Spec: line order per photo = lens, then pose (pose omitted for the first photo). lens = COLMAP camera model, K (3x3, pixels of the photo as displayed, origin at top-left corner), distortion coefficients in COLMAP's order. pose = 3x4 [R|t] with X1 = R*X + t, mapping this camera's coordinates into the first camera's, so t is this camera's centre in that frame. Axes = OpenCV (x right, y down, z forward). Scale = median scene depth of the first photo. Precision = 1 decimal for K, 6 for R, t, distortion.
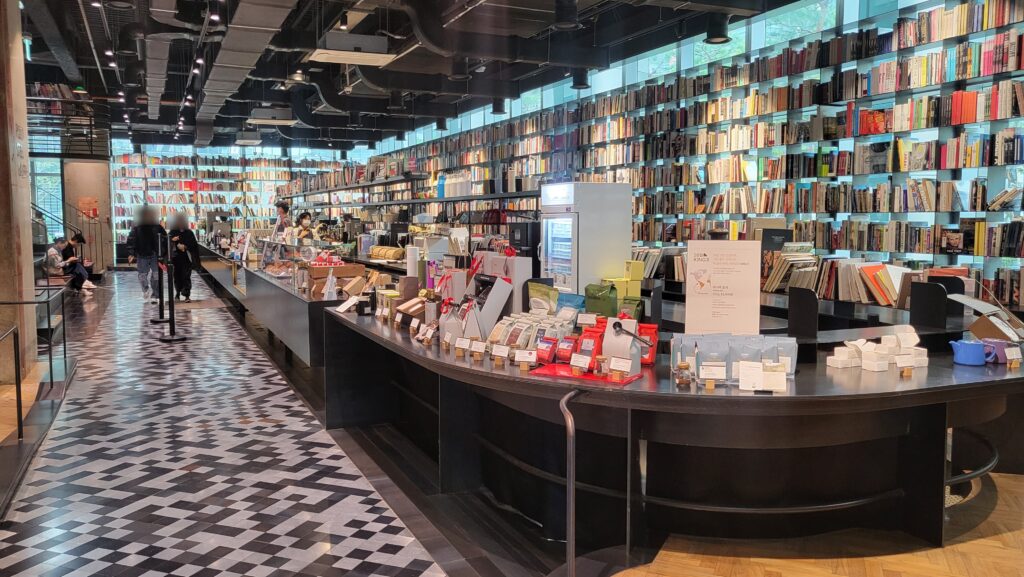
lens RADIAL K [[782.6, 0, 481.6], [0, 782.6, 286.9], [0, 0, 1]] dist [-0.003933, 0.018397]
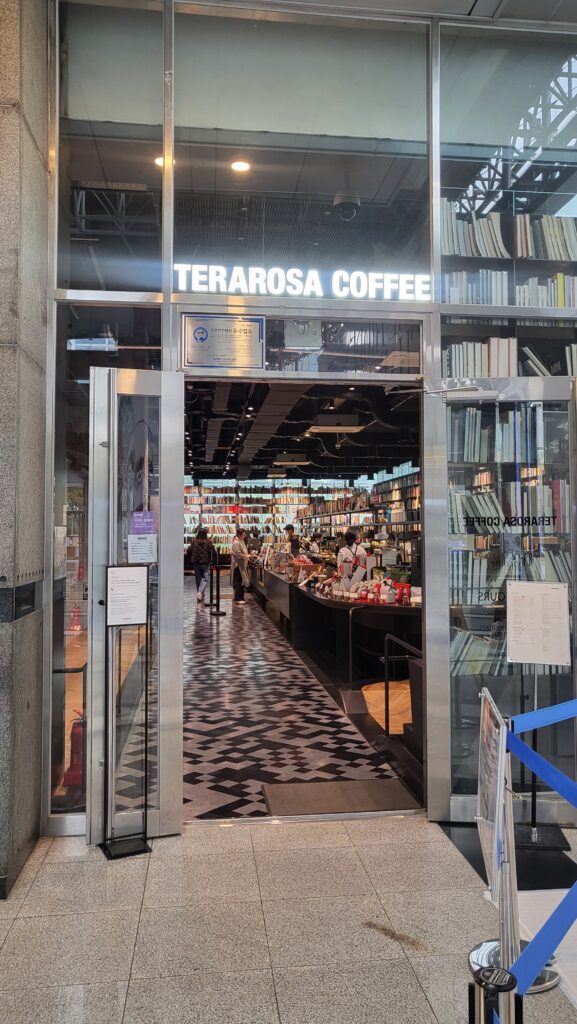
lens RADIAL K [[782.6, 0, 292.3], [0, 782.6, 512.8], [0, 0, 1]] dist [-0.003933, 0.018397]
pose [[0.960706, -0.011575, -0.277326, 0.076914], [-0.019639, 0.993791, -0.109512, 0.014250], [0.276872, 0.110655, 0.954514, -0.198730]]
